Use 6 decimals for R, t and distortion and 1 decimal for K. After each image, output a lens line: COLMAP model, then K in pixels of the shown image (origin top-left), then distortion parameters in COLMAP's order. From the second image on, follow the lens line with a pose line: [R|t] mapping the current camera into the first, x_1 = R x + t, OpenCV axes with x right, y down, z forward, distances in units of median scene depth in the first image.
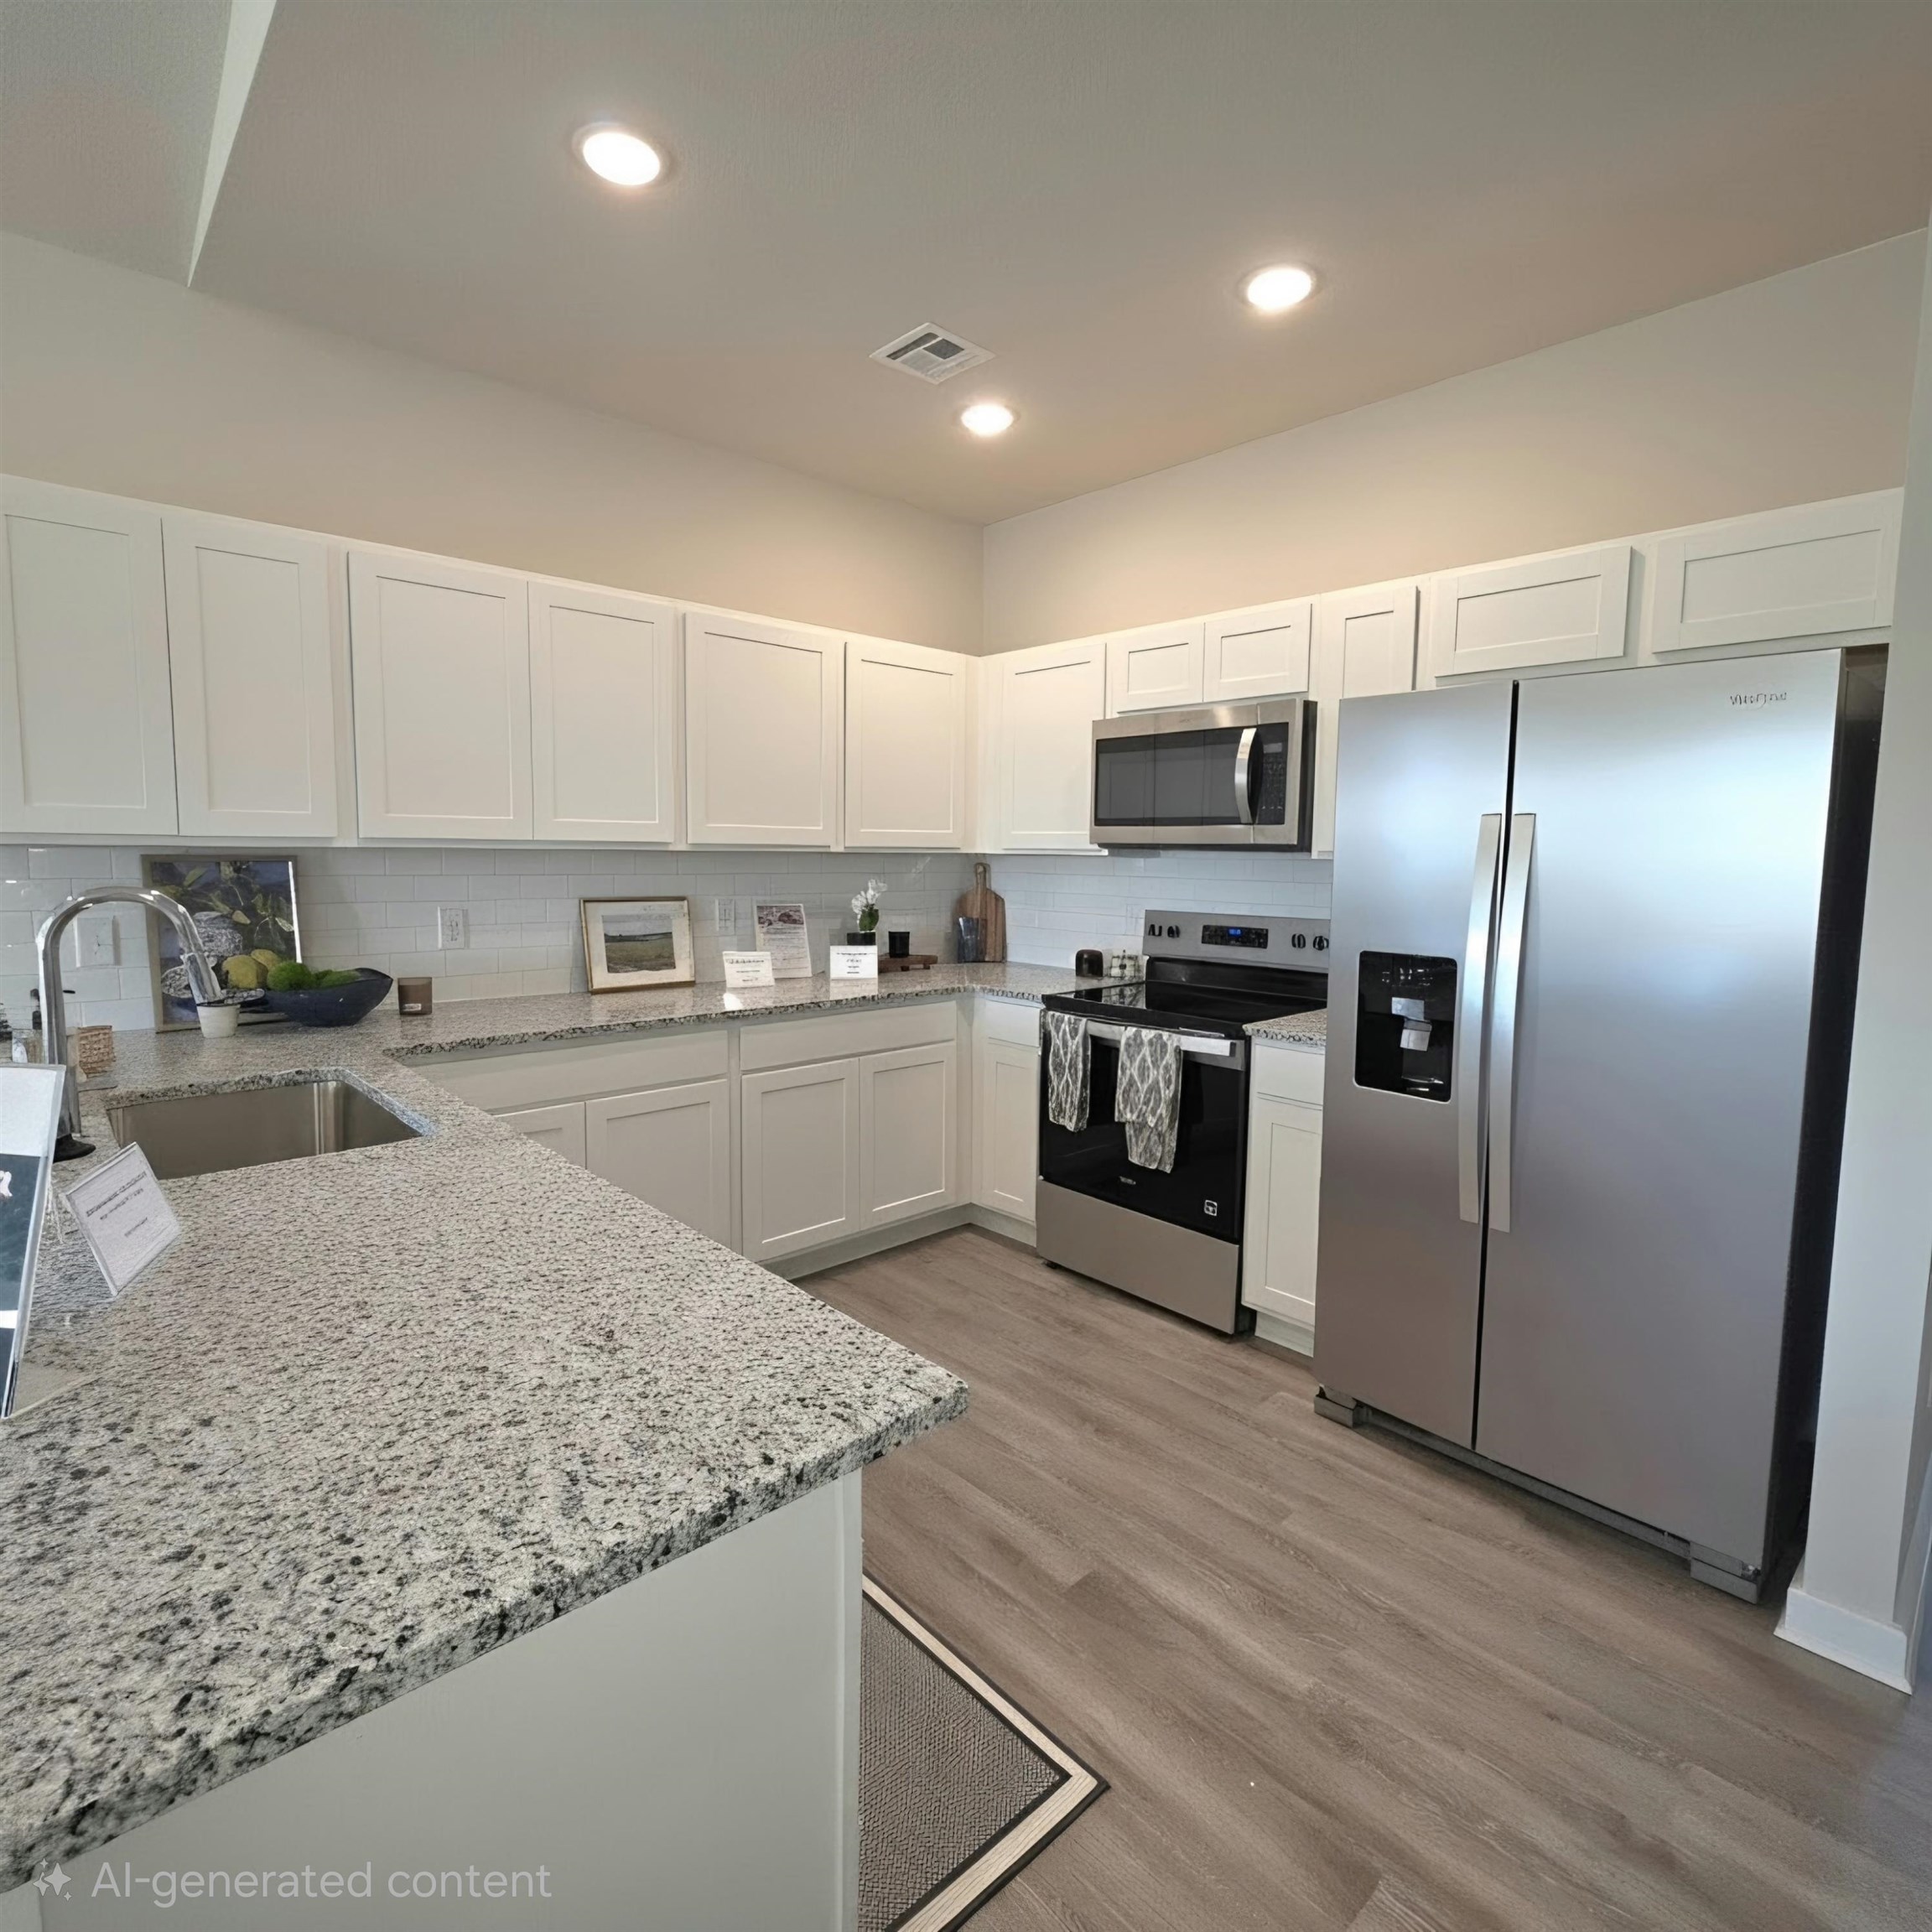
lens RADIAL K [[1020.5, 0, 960.8], [0, 1020.5, 945.7], [0, 0, 1]] dist [-0.000864, -0.000283]
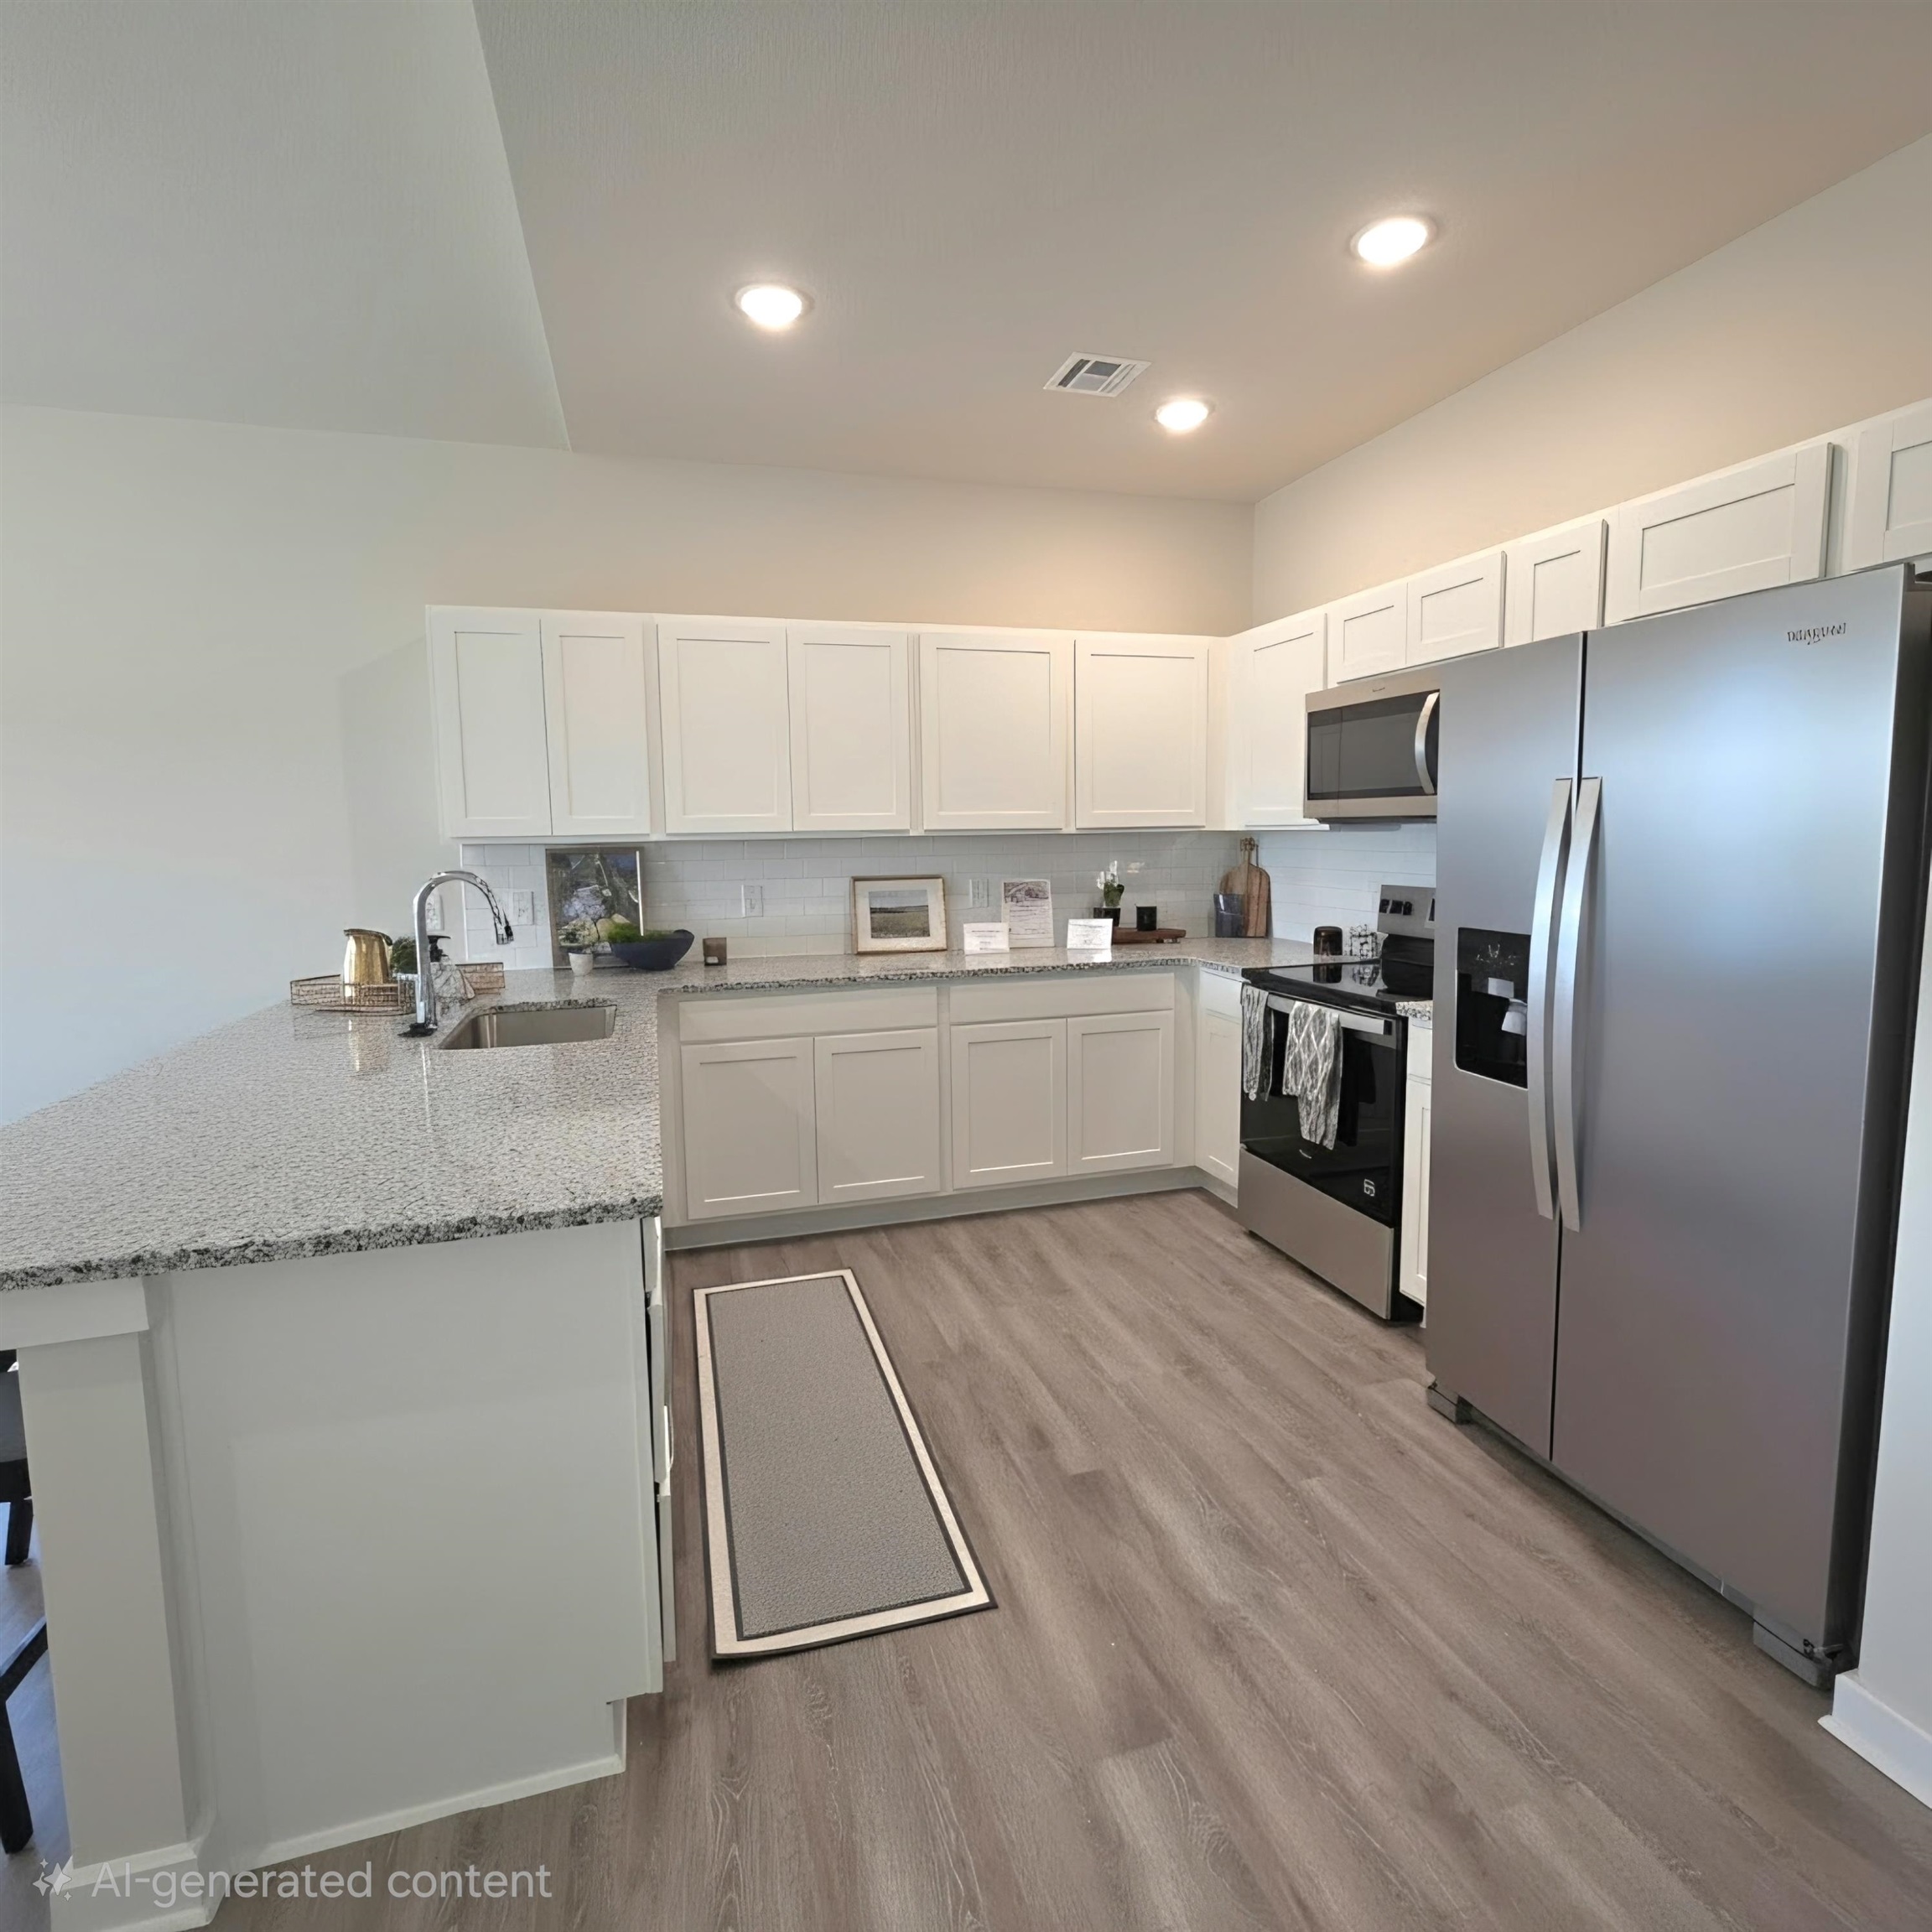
lens RADIAL K [[1020.5, 0, 960.8], [0, 1020.5, 945.7], [0, 0, 1]] dist [-0.000864, -0.000283]
pose [[0.899569, 0.022494, -0.436198, 0.302123], [-0.012834, 0.999603, 0.025080, 0.003780], [0.436589, -0.016963, 0.899501, -0.048084]]
